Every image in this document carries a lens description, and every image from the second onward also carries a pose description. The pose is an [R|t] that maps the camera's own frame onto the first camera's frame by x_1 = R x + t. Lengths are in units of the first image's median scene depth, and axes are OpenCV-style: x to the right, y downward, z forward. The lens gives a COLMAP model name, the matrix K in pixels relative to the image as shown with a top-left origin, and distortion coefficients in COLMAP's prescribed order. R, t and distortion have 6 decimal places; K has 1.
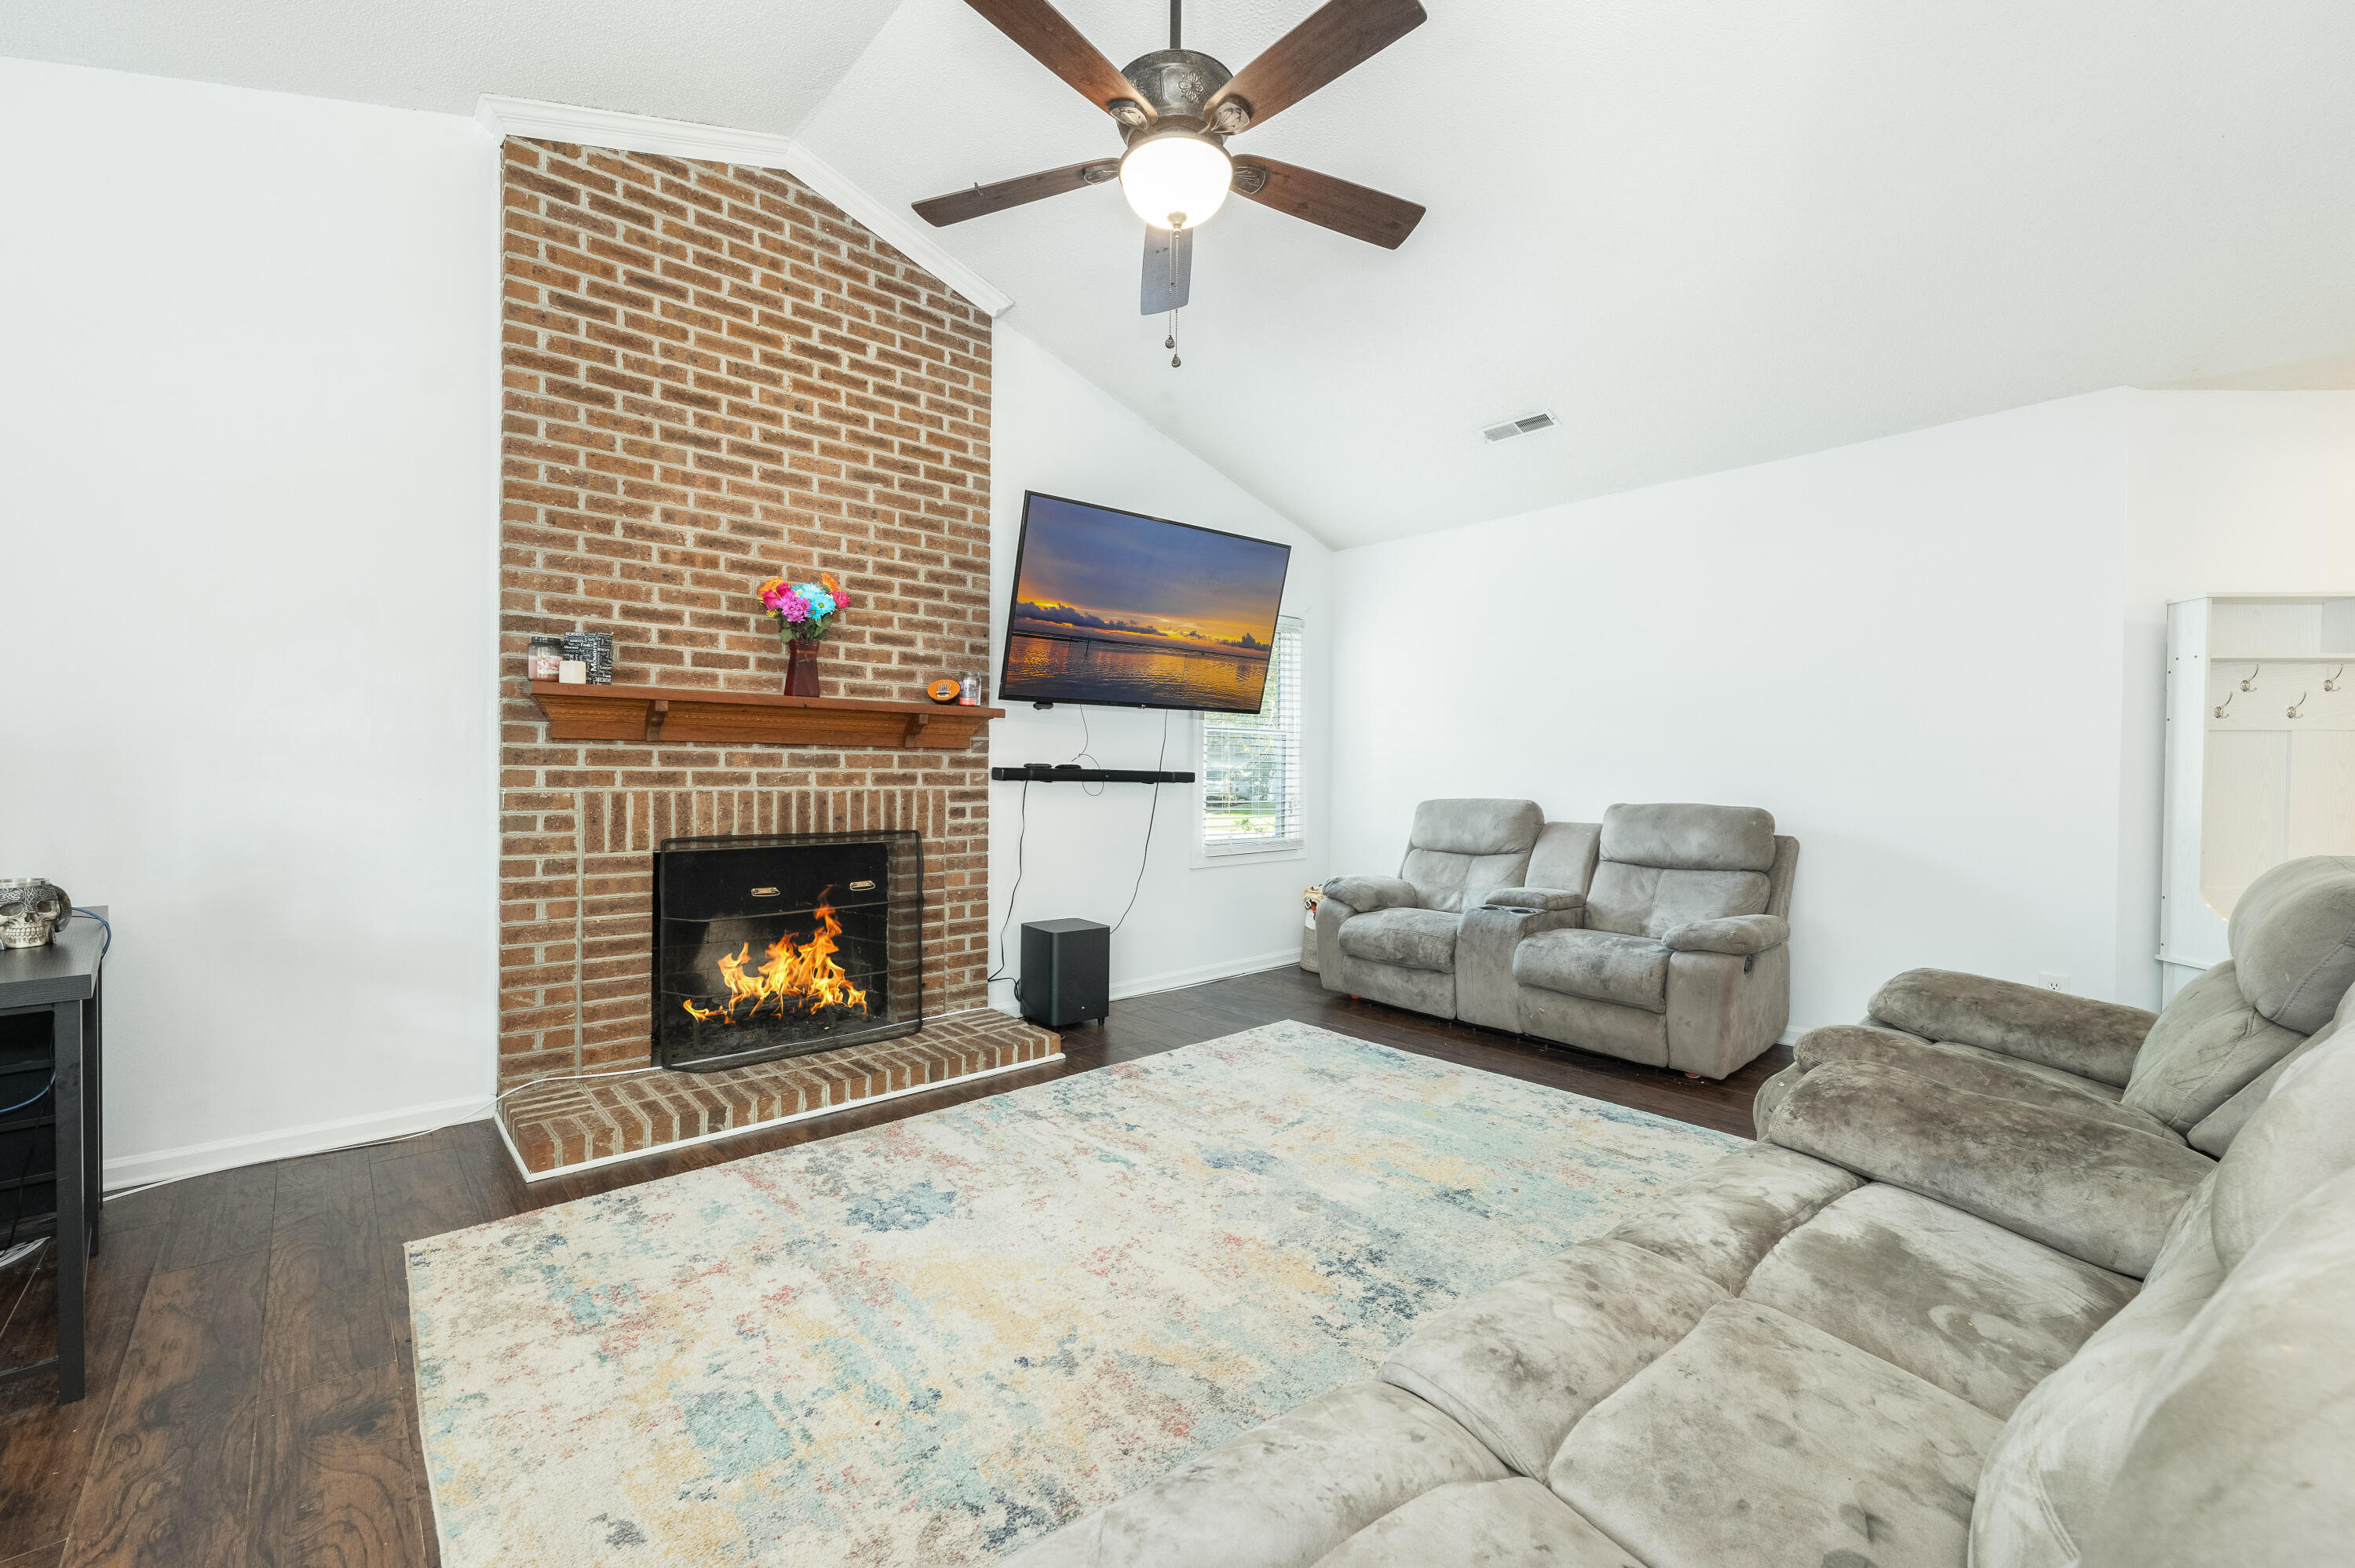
lens RADIAL K [[963.3, 0, 1169.8], [0, 963.3, 779.7], [0, 0, 1]] dist [-0.009189, -0.000351]
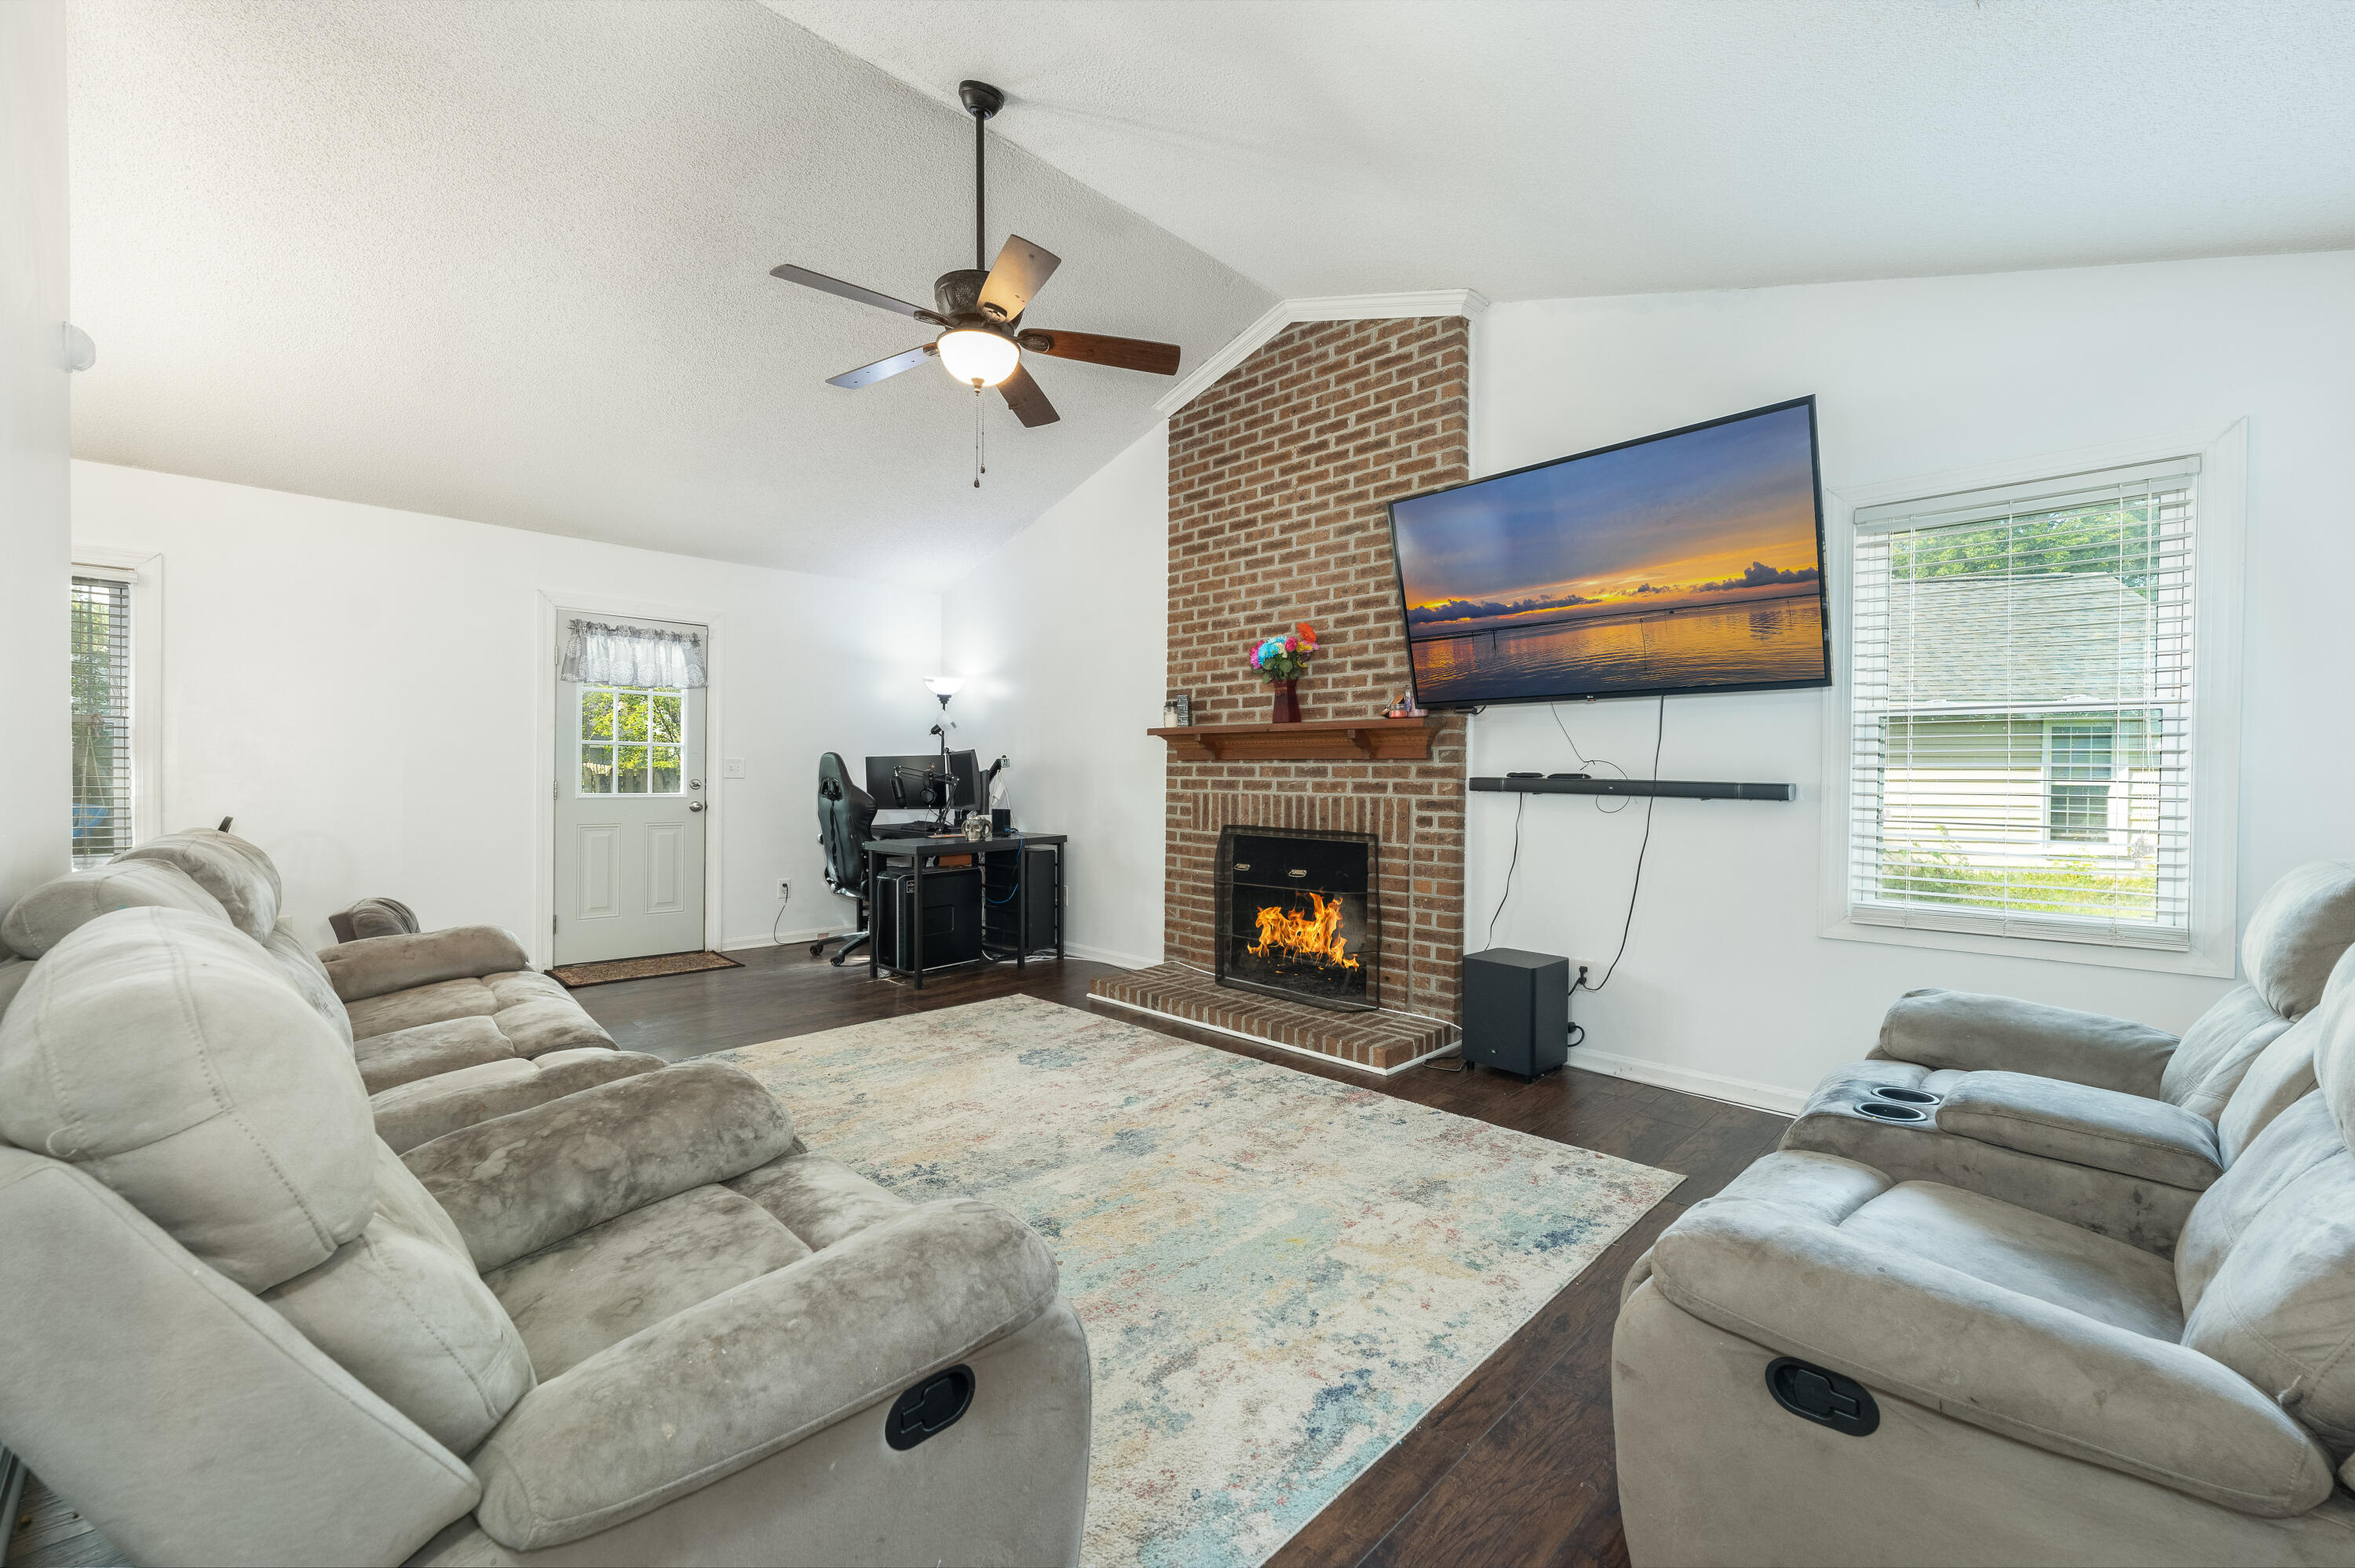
lens RADIAL K [[963.3, 0, 1169.8], [0, 963.3, 779.7], [0, 0, 1]] dist [-0.009189, -0.000351]
pose [[0.052502, -0.002433, -0.998618, 0.875698], [-0.016156, 0.999864, -0.003286, -0.002544], [0.998490, 0.016307, 0.052456, 0.750175]]
